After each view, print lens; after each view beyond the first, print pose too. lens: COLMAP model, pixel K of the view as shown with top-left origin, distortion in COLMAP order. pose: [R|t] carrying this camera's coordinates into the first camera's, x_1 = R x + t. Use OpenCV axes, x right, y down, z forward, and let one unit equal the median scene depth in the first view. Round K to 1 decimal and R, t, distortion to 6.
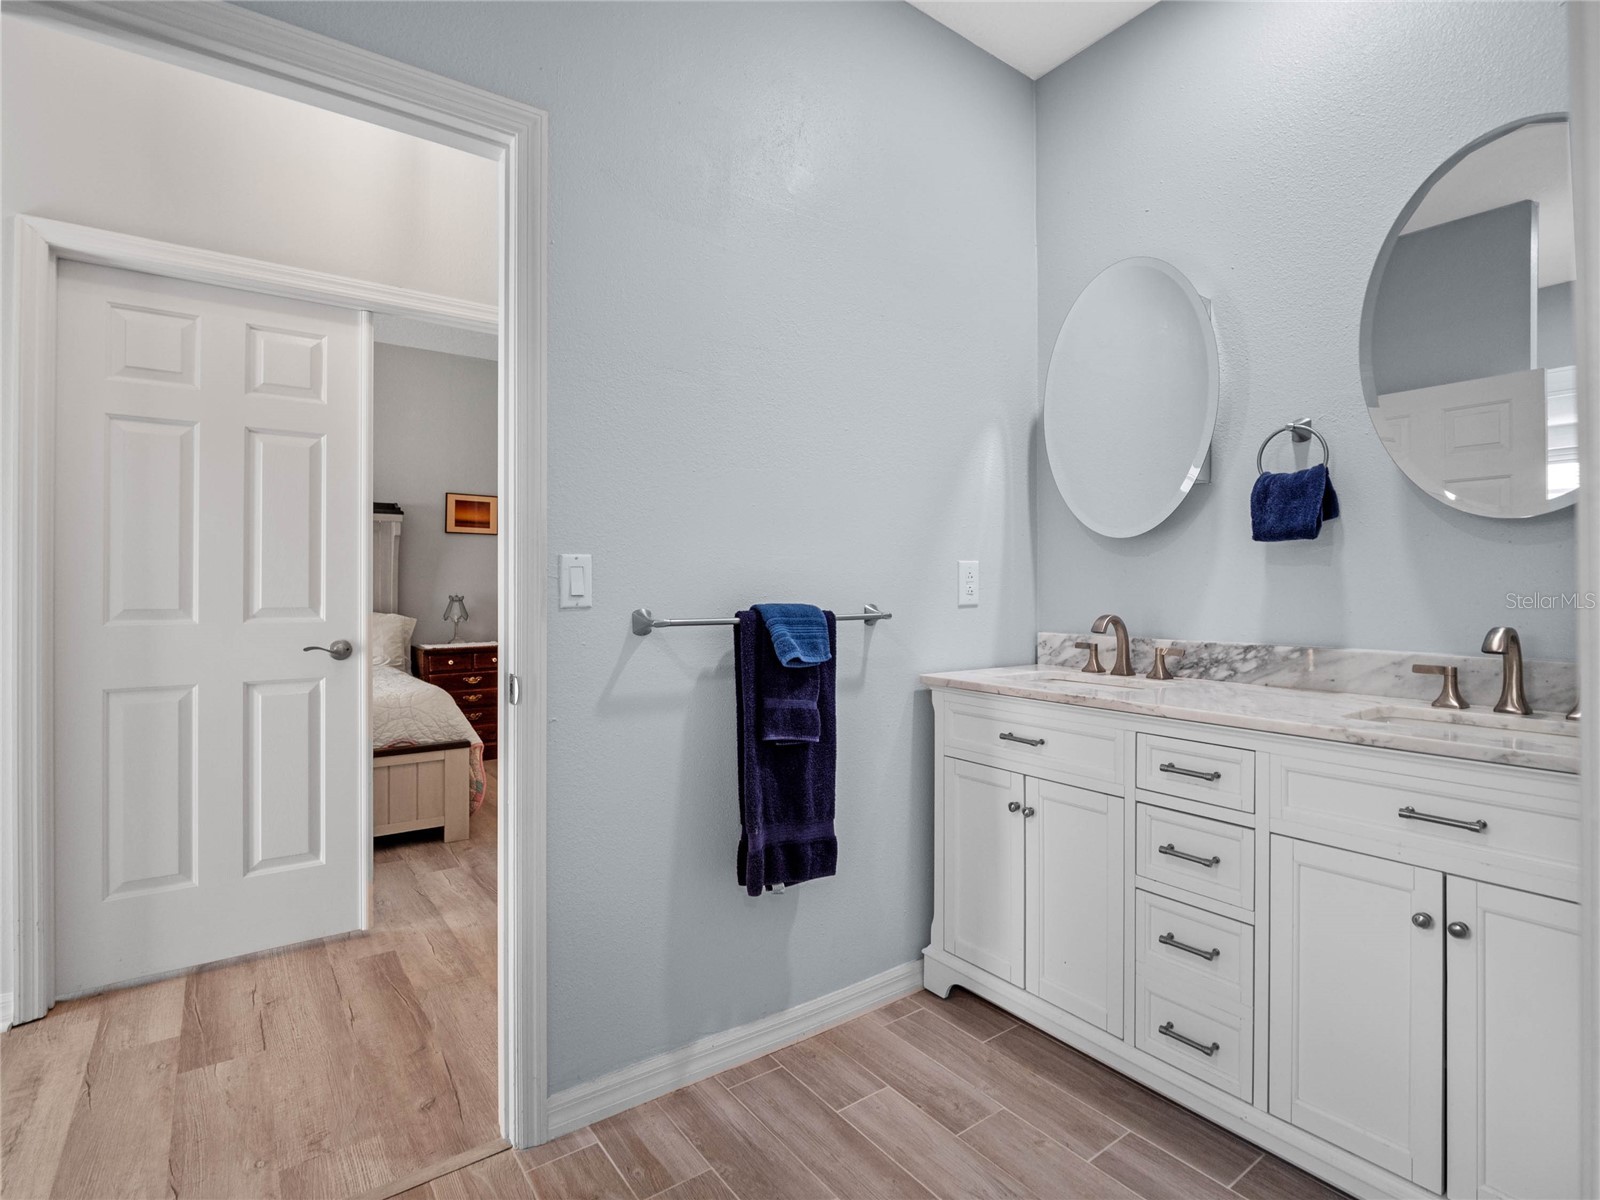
lens RADIAL K [[831.8, 0, 794.6], [0, 831.8, 584.4], [0, 0, 1]] dist [0.002050, 0.000217]
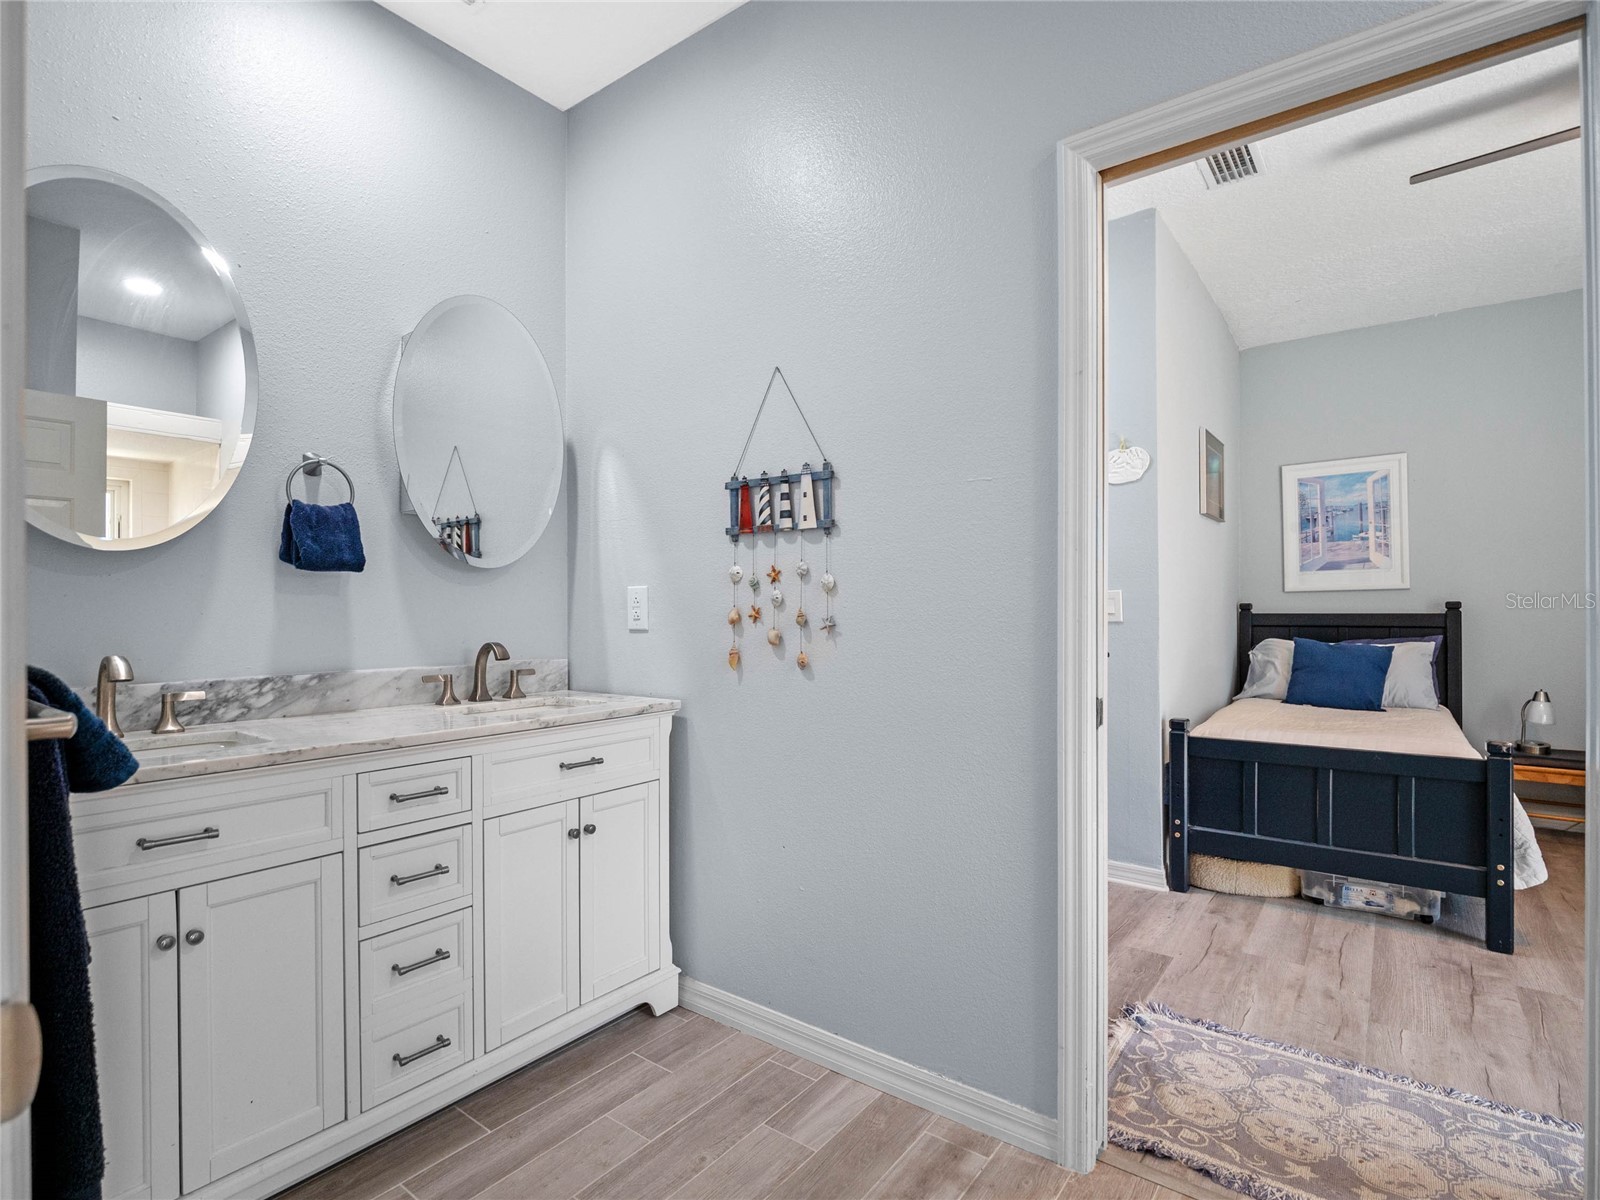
lens RADIAL K [[765.9, 0, 802.7], [0, 765.9, 627.1], [0, 0, 1]] dist [-0.008844, -0.000552]
pose [[-0.297393, -0.013511, 0.954660, -0.482222], [0.004665, 0.999867, 0.015604, 0.004918], [-0.954744, 0.009094, -0.297291, 0.701706]]
